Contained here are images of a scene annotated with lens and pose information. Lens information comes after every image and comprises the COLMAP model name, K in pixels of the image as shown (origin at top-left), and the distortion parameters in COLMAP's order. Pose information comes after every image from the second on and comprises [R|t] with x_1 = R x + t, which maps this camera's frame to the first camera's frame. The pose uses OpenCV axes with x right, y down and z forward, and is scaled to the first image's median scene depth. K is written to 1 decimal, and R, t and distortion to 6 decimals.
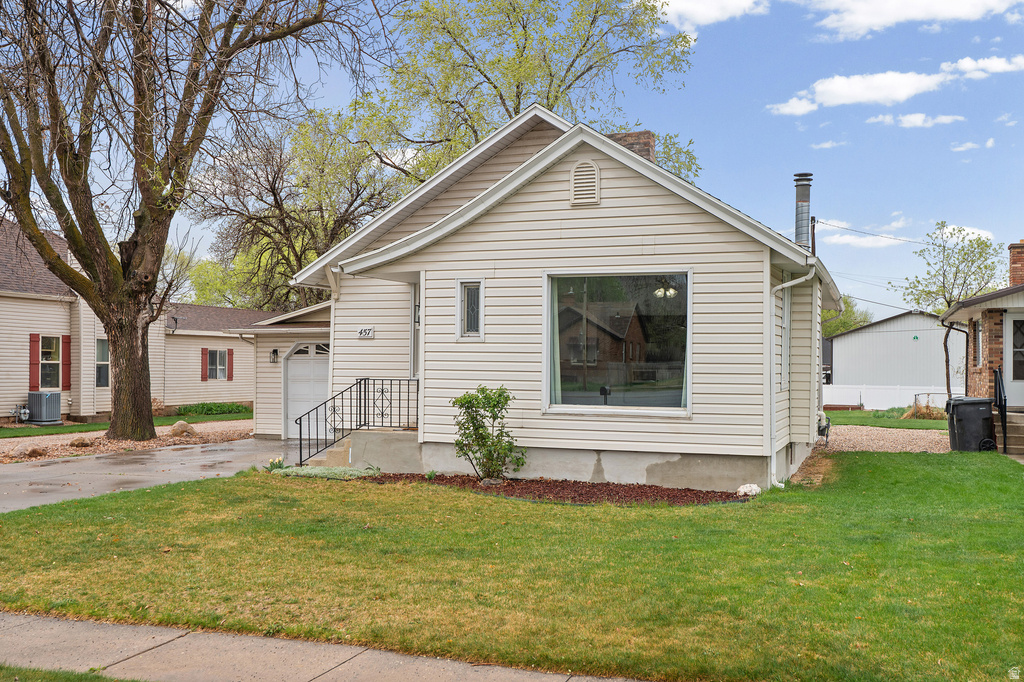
lens RADIAL K [[993.8, 0, 514.8], [0, 993.8, 355.2], [0, 0, 1]] dist [-0.007332, -0.003350]
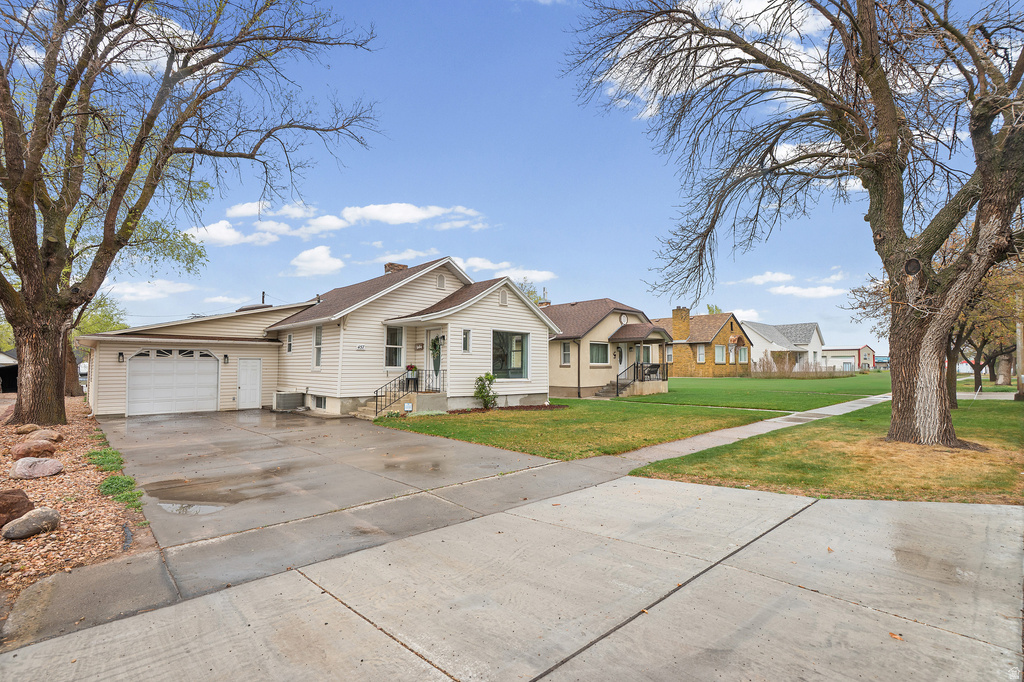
lens RADIAL K [[467.5, 0, 512.0], [0, 467.5, 341.0], [0, 0, 1]] dist [-0.001067, -0.000347]
pose [[0.451248, 0.046540, 0.891184, -1.014920], [-0.008875, 0.998824, -0.047668, 0.007464], [-0.892354, 0.013601, 0.451130, 0.380778]]
